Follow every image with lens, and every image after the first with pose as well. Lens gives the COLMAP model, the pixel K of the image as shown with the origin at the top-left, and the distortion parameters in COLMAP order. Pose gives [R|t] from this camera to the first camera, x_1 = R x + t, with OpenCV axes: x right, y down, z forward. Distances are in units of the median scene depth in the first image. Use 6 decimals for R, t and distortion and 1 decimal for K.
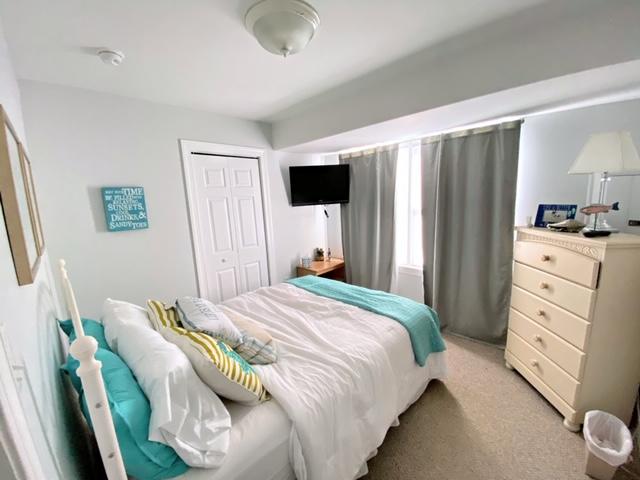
lens RADIAL K [[258.9, 0, 321.6], [0, 258.9, 244.4], [0, 0, 1]] dist [-0.002191, -0.000686]
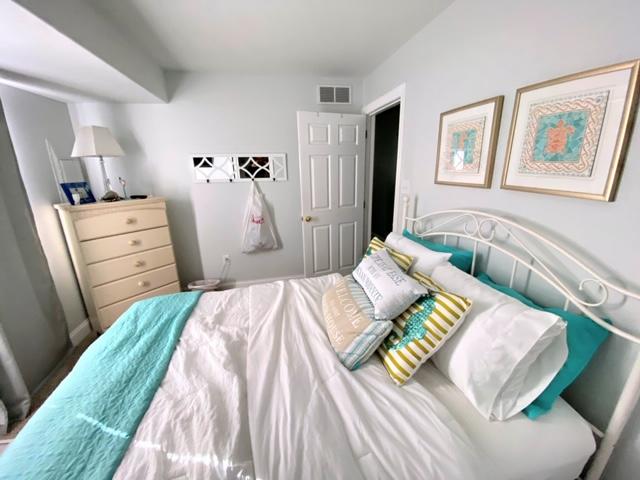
lens RADIAL K [[258.9, 0, 321.6], [0, 258.9, 244.4], [0, 0, 1]] dist [-0.002191, -0.000686]
pose [[-0.844063, -0.093321, 0.528061, -0.533226], [0.153312, 0.901642, 0.404398, -0.182673], [-0.513860, 0.422296, -0.746735, 1.259717]]
